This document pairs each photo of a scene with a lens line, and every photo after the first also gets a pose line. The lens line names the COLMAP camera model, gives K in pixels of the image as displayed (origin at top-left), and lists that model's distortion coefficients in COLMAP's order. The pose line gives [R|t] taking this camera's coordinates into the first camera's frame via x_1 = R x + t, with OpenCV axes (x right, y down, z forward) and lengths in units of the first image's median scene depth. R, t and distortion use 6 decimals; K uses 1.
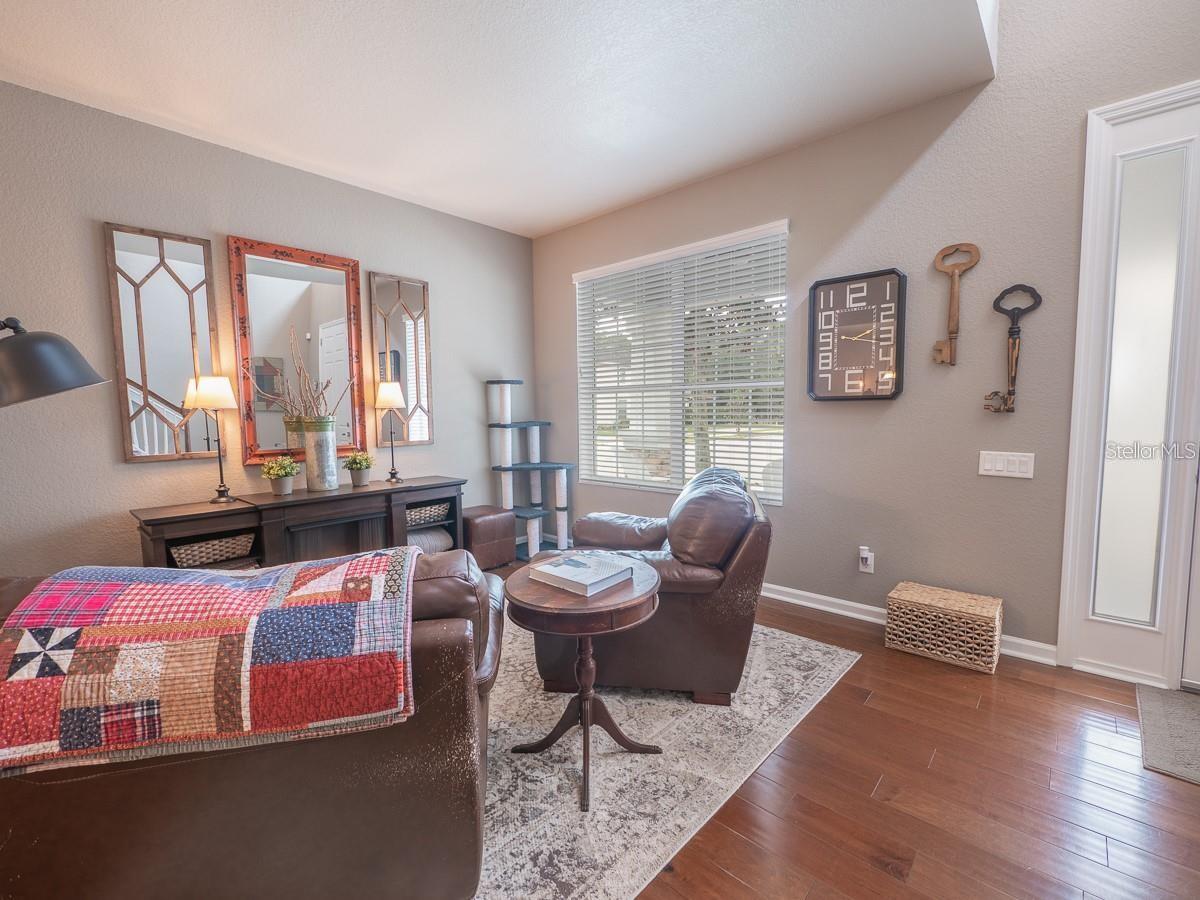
lens RADIAL K [[517.7, 0, 610.2], [0, 517.7, 450.8], [0, 0, 1]] dist [-0.003103, -0.000217]
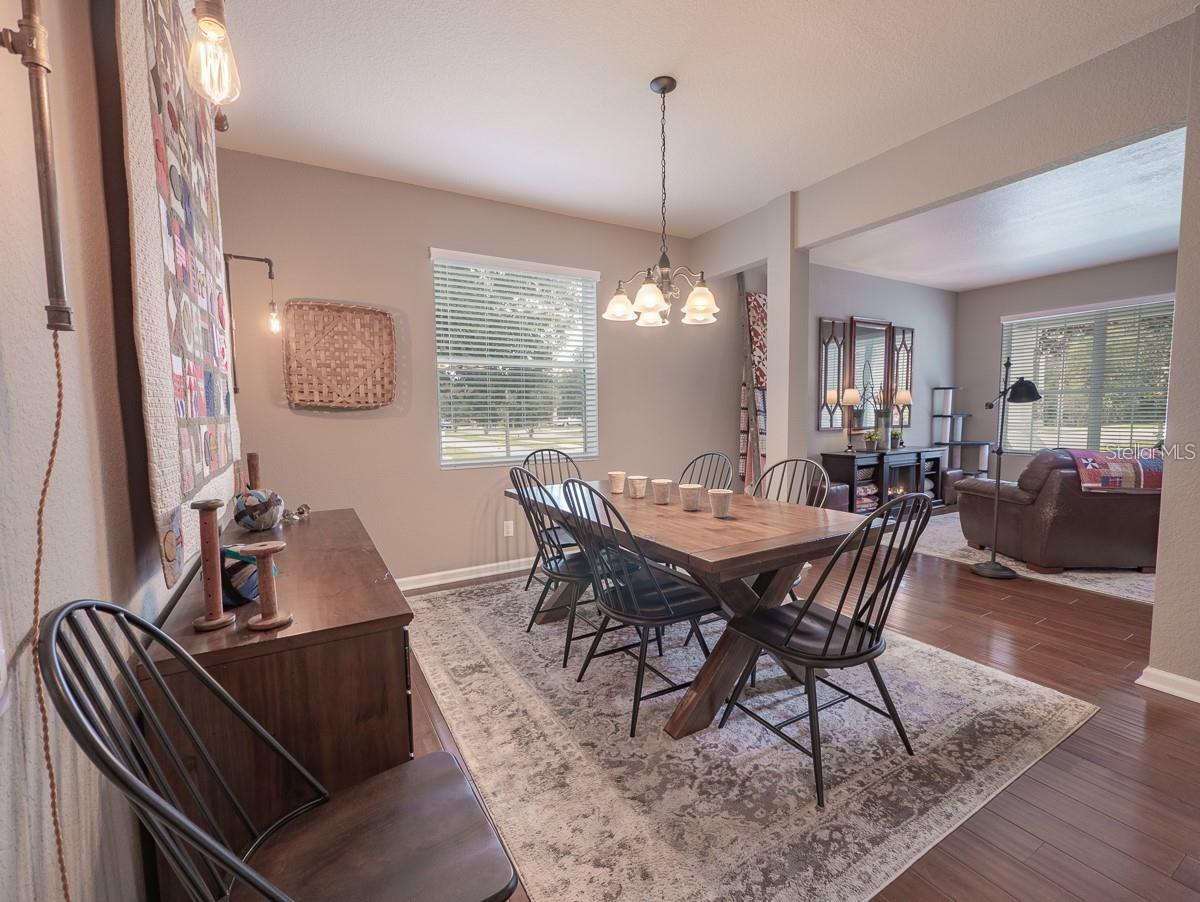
lens RADIAL K [[517.7, 0, 610.2], [0, 517.7, 451.8], [0, 0, 1]] dist [-0.003103, -0.000217]
pose [[0.958515, 0.026418, -0.283815, -1.067299], [-0.027079, 0.999632, 0.001595, 0.120960], [0.283752, 0.006157, 0.958878, -1.170512]]
